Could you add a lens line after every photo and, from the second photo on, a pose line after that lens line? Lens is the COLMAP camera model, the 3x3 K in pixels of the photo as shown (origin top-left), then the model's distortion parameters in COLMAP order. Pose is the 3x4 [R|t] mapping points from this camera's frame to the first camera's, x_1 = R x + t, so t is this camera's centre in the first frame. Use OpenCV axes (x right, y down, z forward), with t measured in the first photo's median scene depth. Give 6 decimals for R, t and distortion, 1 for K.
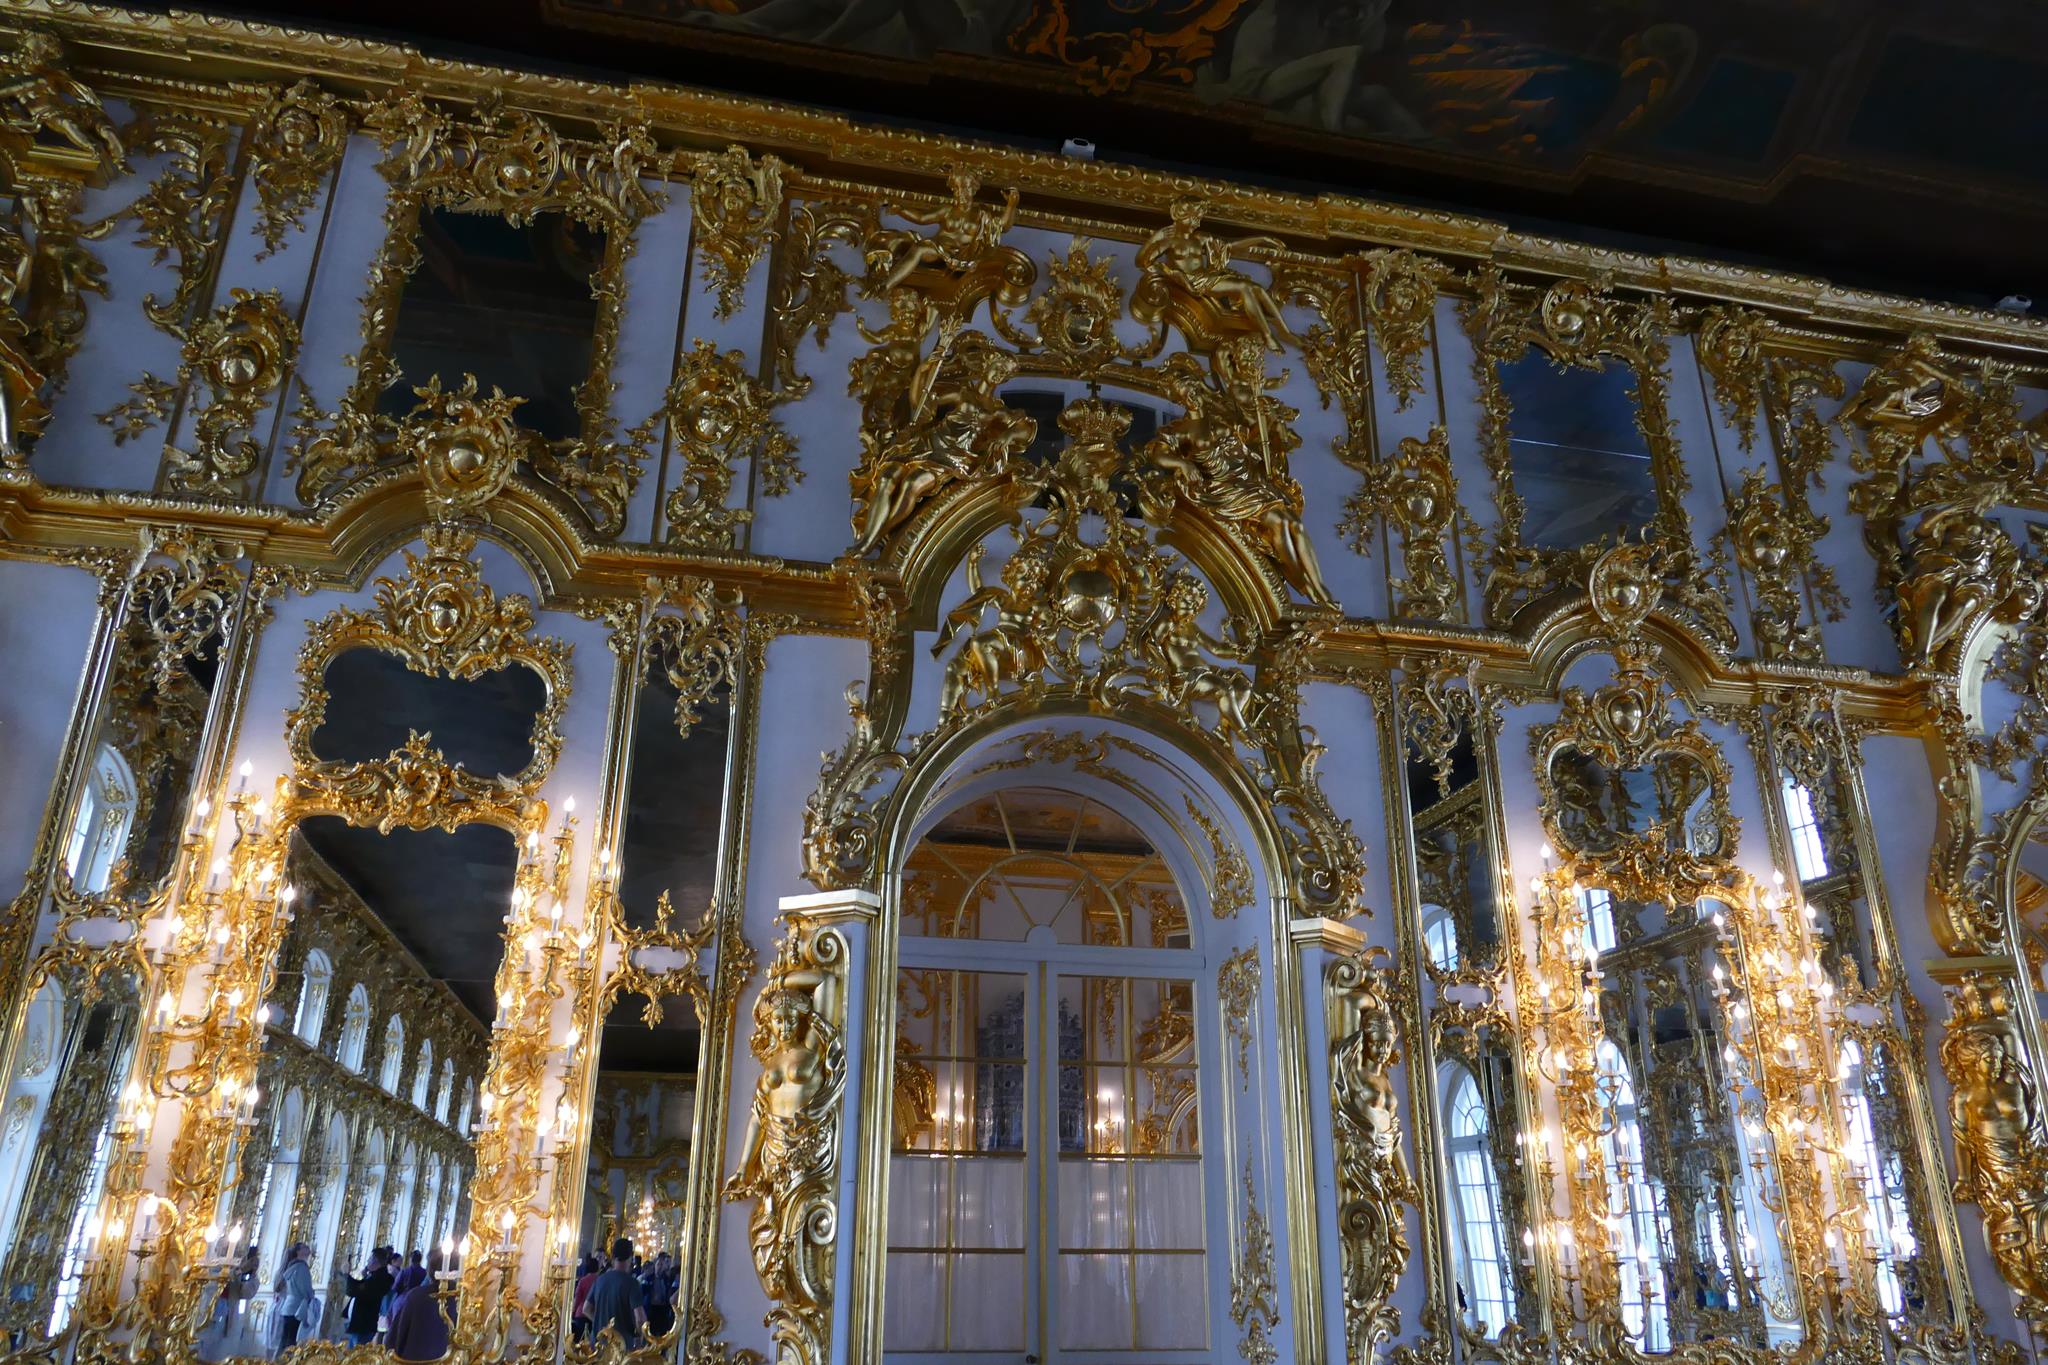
lens RADIAL K [[1456.7, 0, 1006.4], [0, 1456.7, 668.2], [0, 0, 1]] dist [-0.005233, -0.001399]
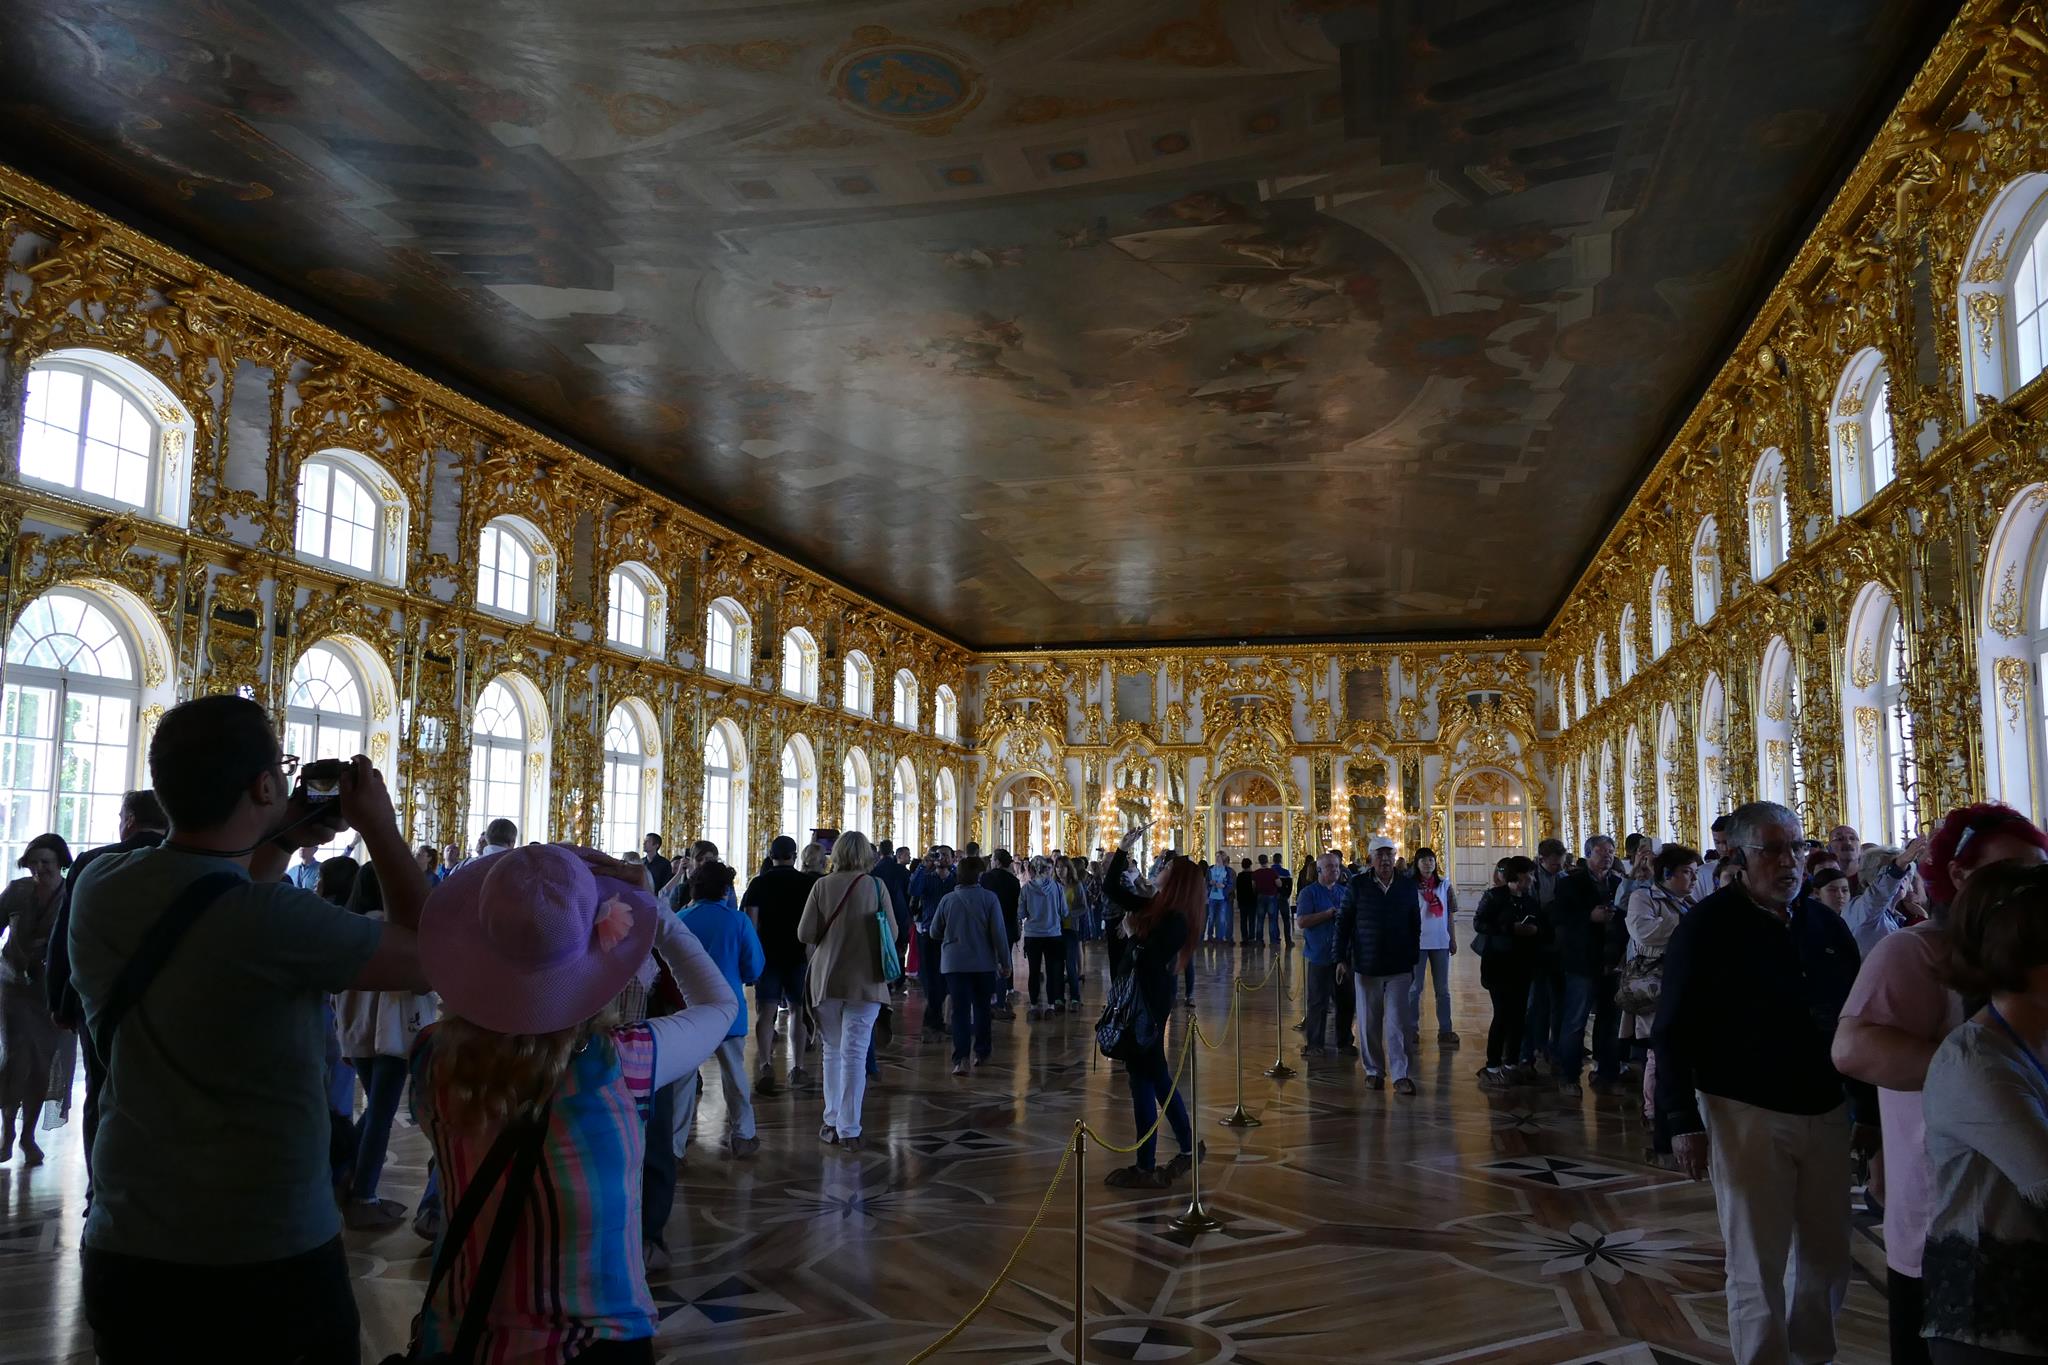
lens RADIAL K [[1456.7, 0, 1022.2], [0, 1456.7, 688.6], [0, 0, 1]] dist [-0.005233, -0.001399]
pose [[0.903856, -0.054121, -0.424400, 1.460420], [0.164179, 0.959898, 0.227247, -1.469998], [0.395082, -0.275076, 0.876495, -3.616213]]
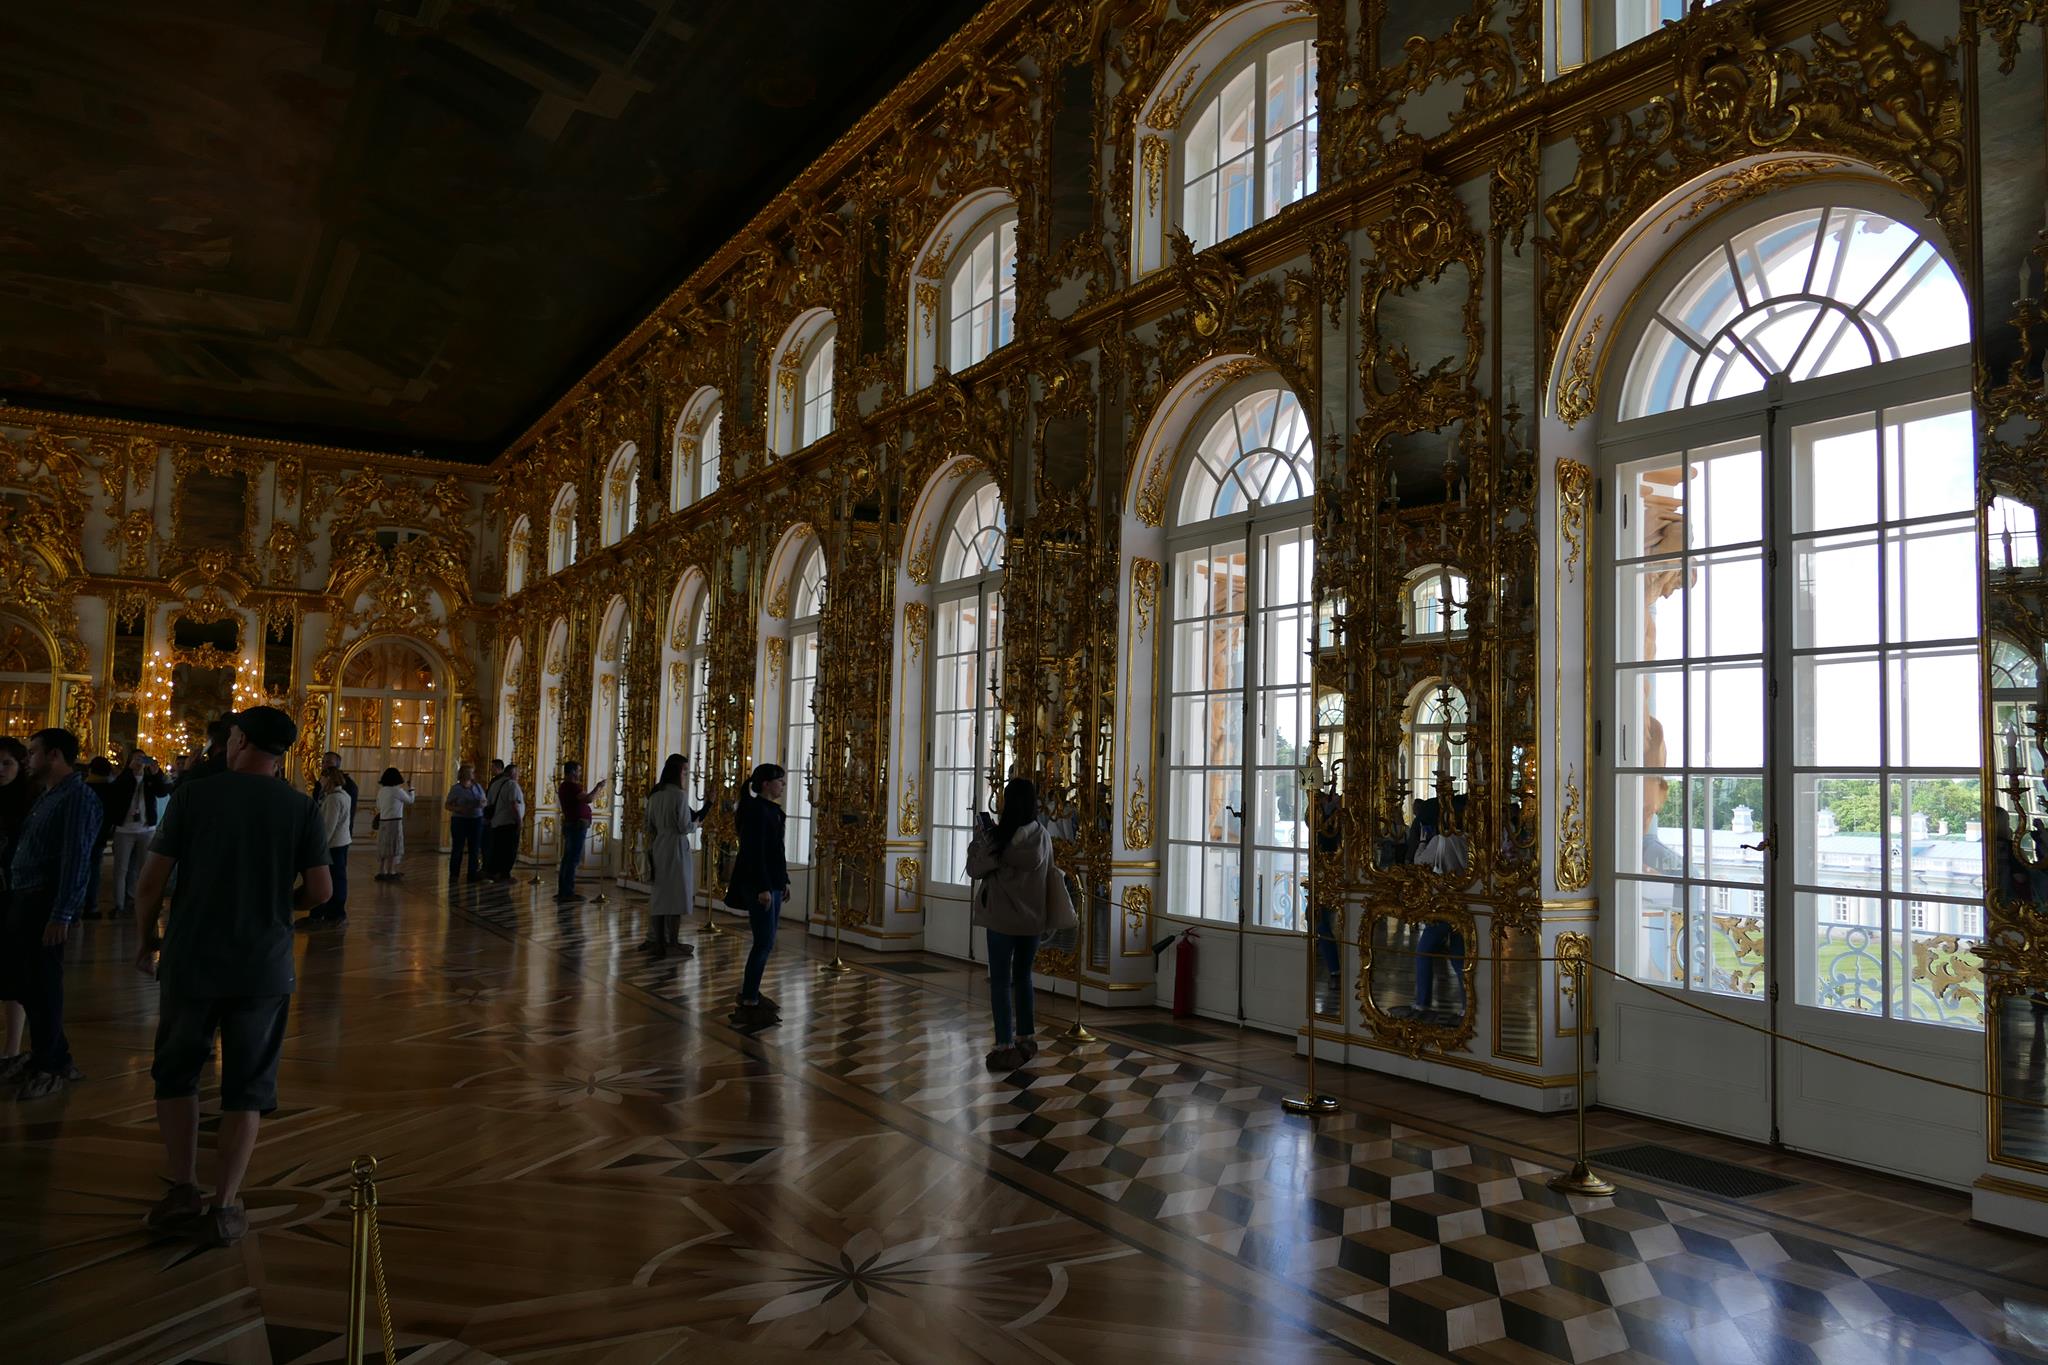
lens RADIAL K [[1456.7, 0, 1016.9], [0, 1456.7, 675.5], [0, 0, 1]] dist [-0.005233, -0.001399]
pose [[0.945371, 0.035030, 0.324108, 1.071687], [-0.134382, 0.947685, 0.289544, -0.977559], [-0.297010, -0.317281, 0.900621, -2.415866]]
